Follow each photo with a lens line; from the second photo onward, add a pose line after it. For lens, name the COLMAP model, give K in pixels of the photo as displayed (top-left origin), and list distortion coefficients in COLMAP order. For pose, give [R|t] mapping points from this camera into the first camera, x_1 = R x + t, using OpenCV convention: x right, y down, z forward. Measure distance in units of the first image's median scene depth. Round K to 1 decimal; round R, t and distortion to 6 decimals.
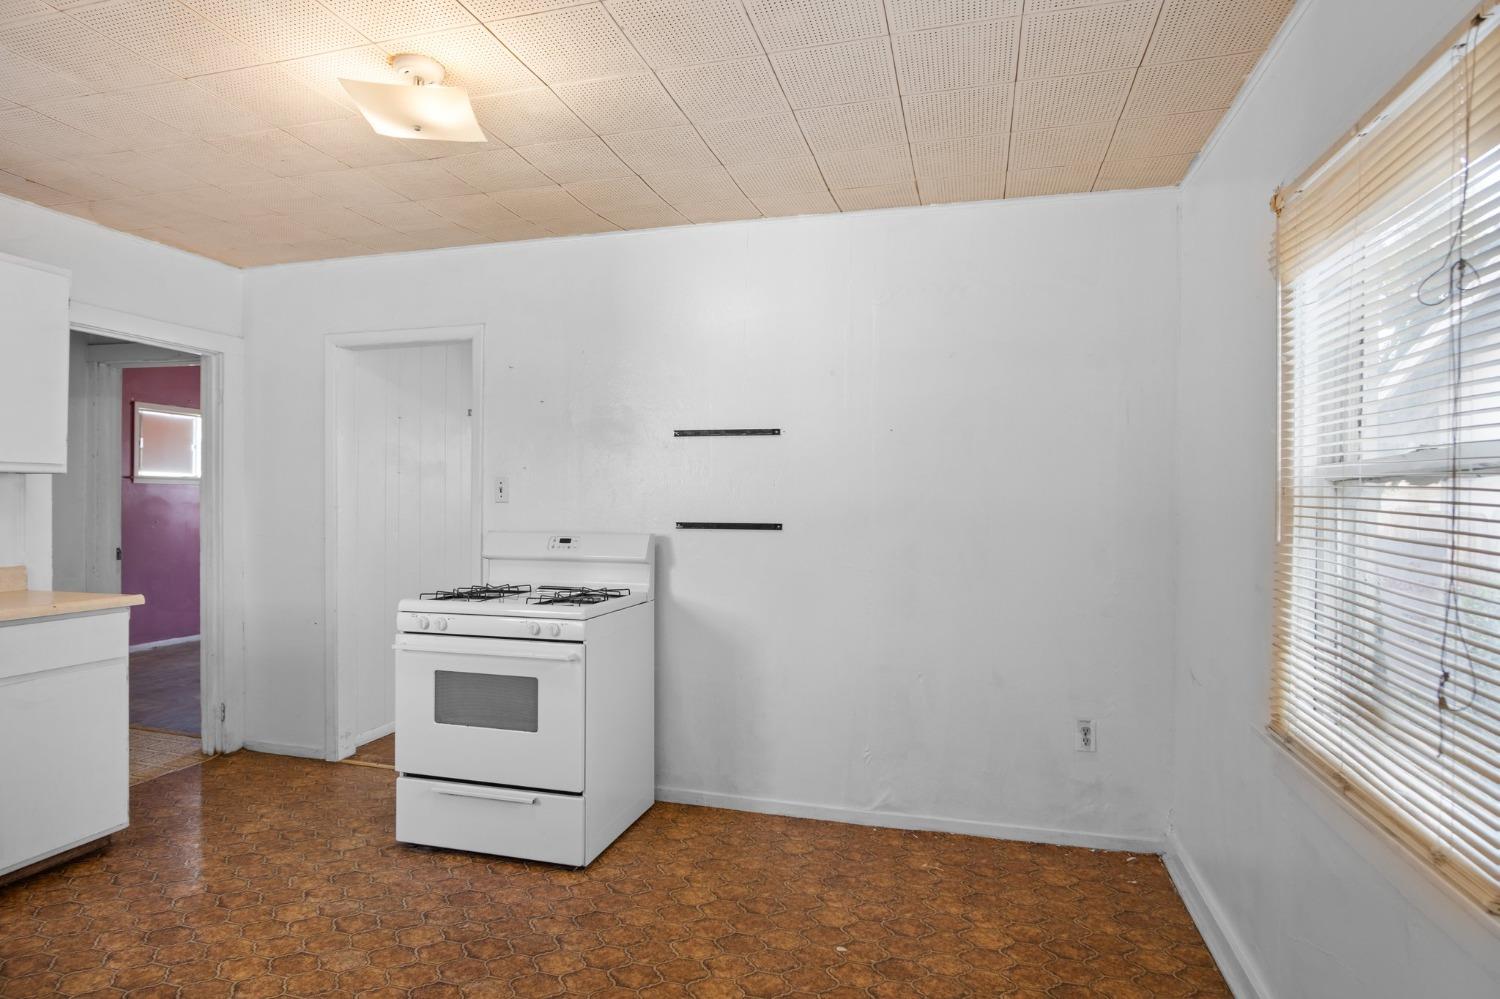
lens RADIAL K [[815.6, 0, 750.4], [0, 815.6, 497.9], [0, 0, 1]] dist [-0.030164, 0.002014]
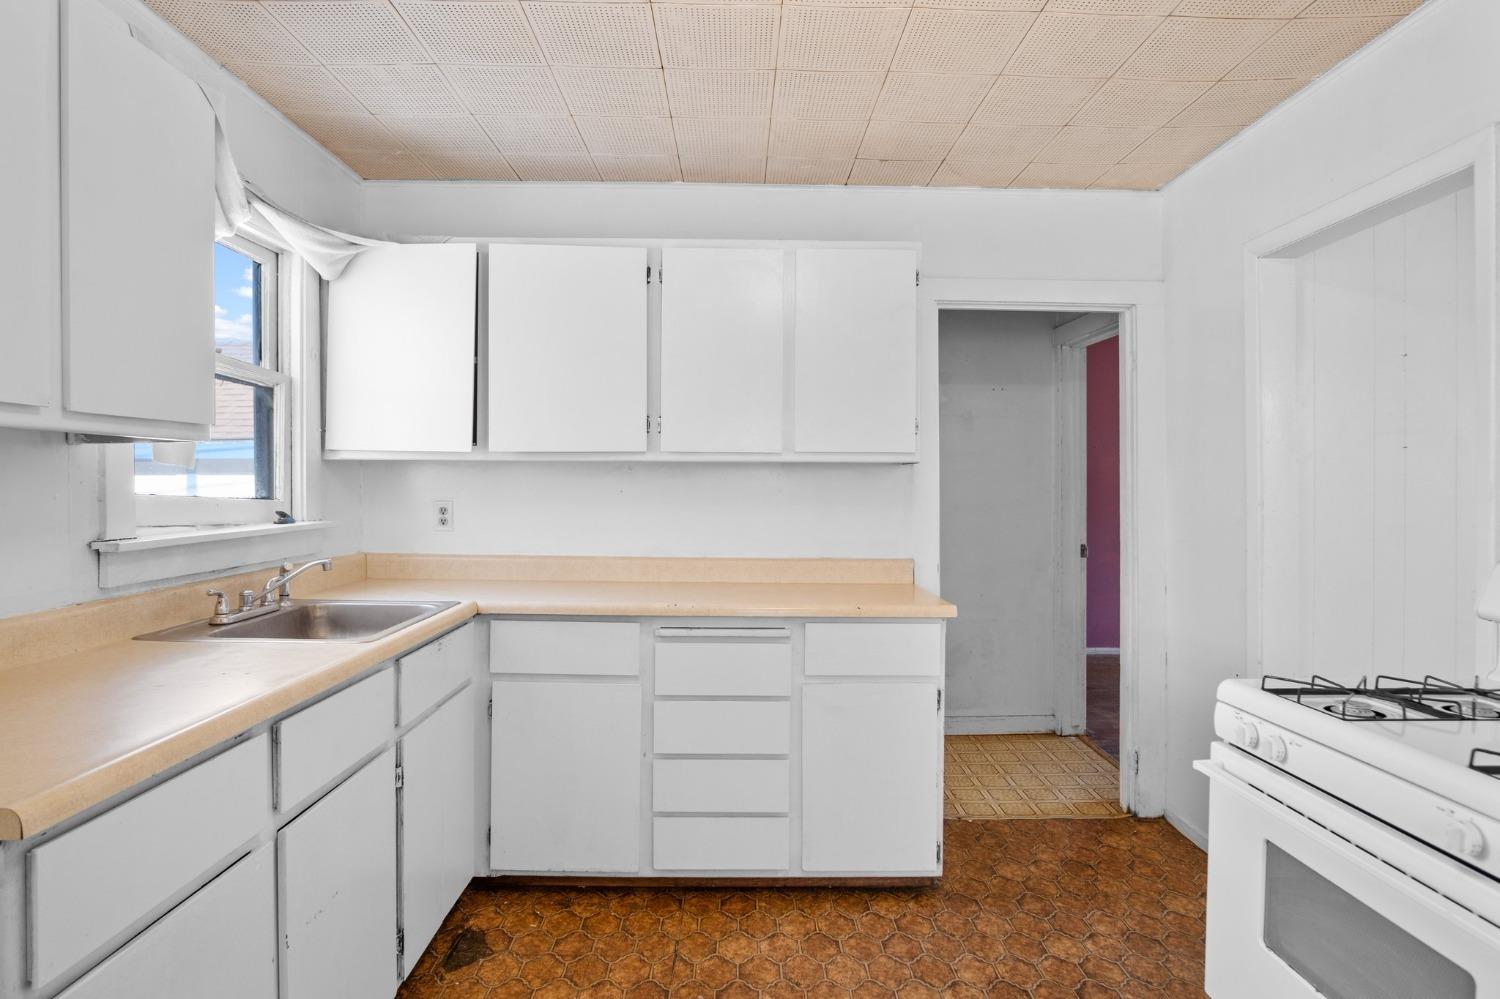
lens RADIAL K [[815.6, 0, 750.9], [0, 815.6, 488.0], [0, 0, 1]] dist [-0.030164, 0.002014]
pose [[0.281513, -0.002558, -0.959554, -0.007758], [0.000588, 0.999997, -0.002493, 0.000318], [0.959557, 0.000138, 0.281513, 0.526345]]
